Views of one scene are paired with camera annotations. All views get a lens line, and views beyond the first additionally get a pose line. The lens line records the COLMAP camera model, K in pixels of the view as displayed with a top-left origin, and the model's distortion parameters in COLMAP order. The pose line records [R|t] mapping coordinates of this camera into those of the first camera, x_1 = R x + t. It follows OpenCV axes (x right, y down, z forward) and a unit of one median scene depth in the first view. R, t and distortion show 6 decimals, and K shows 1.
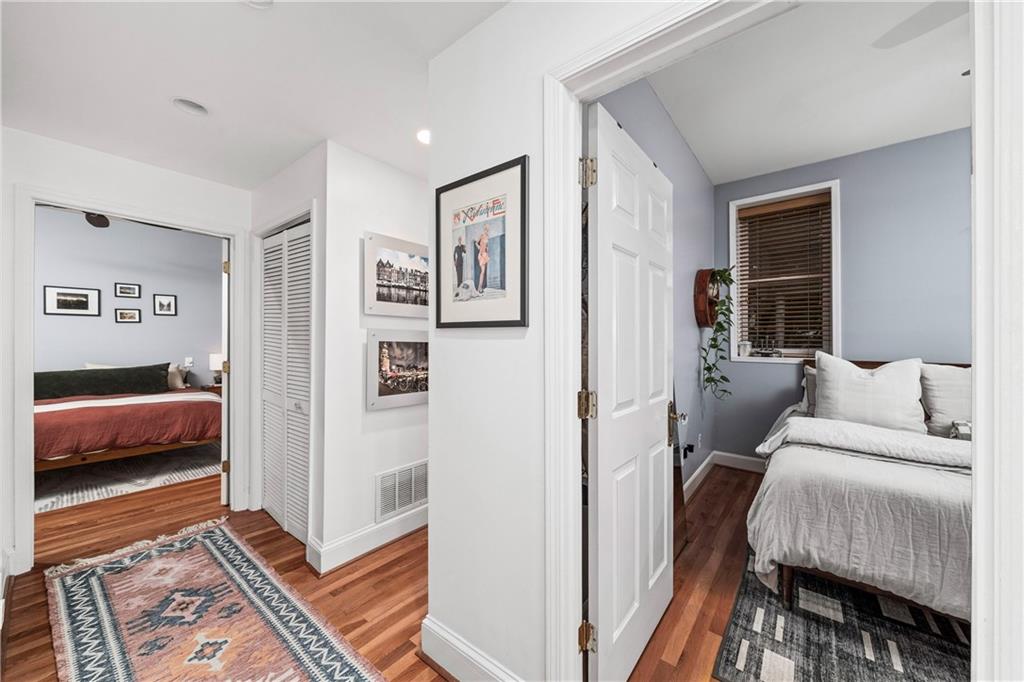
lens RADIAL K [[380.3, 0, 512.6], [0, 380.3, 341.7], [0, 0, 1]] dist [-0.002183, 0.000294]
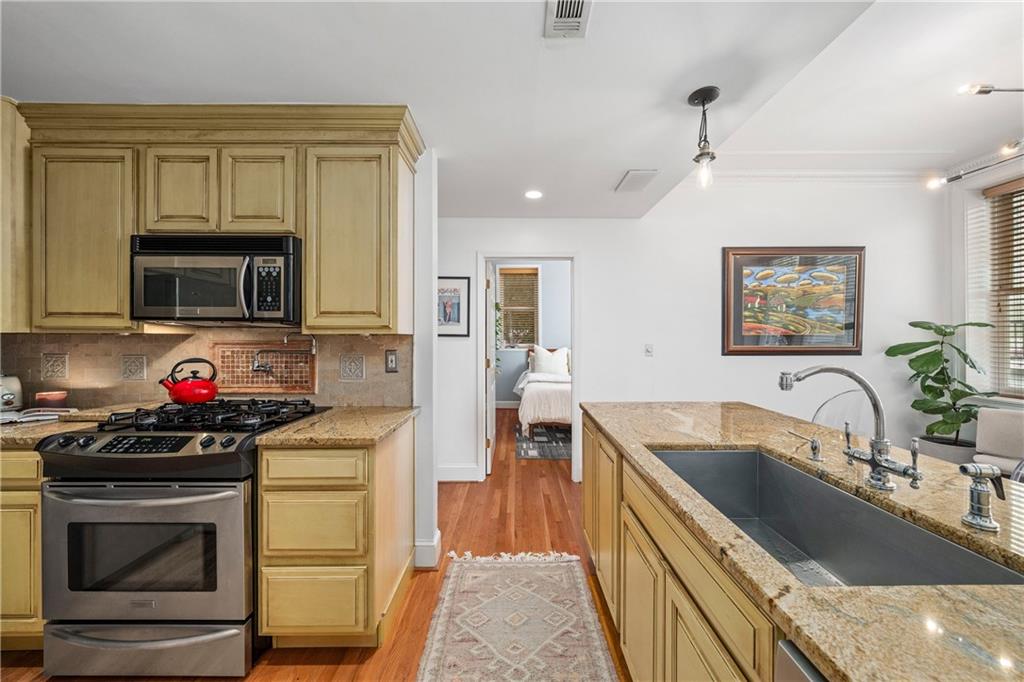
lens RADIAL K [[361.0, 0, 513.7], [0, 361.0, 340.7], [0, 0, 1]] dist [-0.001746, -0.000207]
pose [[0.784447, -0.003069, 0.620188, -0.918936], [-0.000708, 0.999983, 0.005844, -0.017553], [-0.620195, -0.005024, 0.784431, -0.878252]]
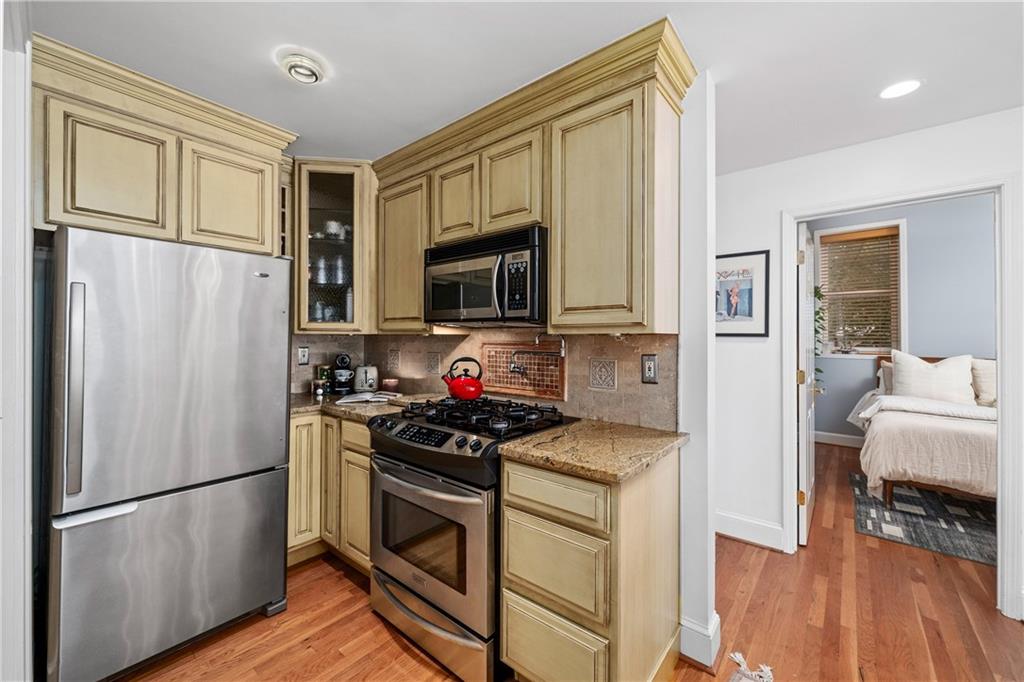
lens RADIAL K [[405.2, 0, 510.2], [0, 405.2, 335.8], [0, 0, 1]] dist [-0.000559, -0.000228]
pose [[0.999798, 0.002813, -0.019879, -0.835580], [-0.002915, 0.999983, -0.005116, -0.020204], [0.019865, 0.005173, 0.999789, -0.740083]]
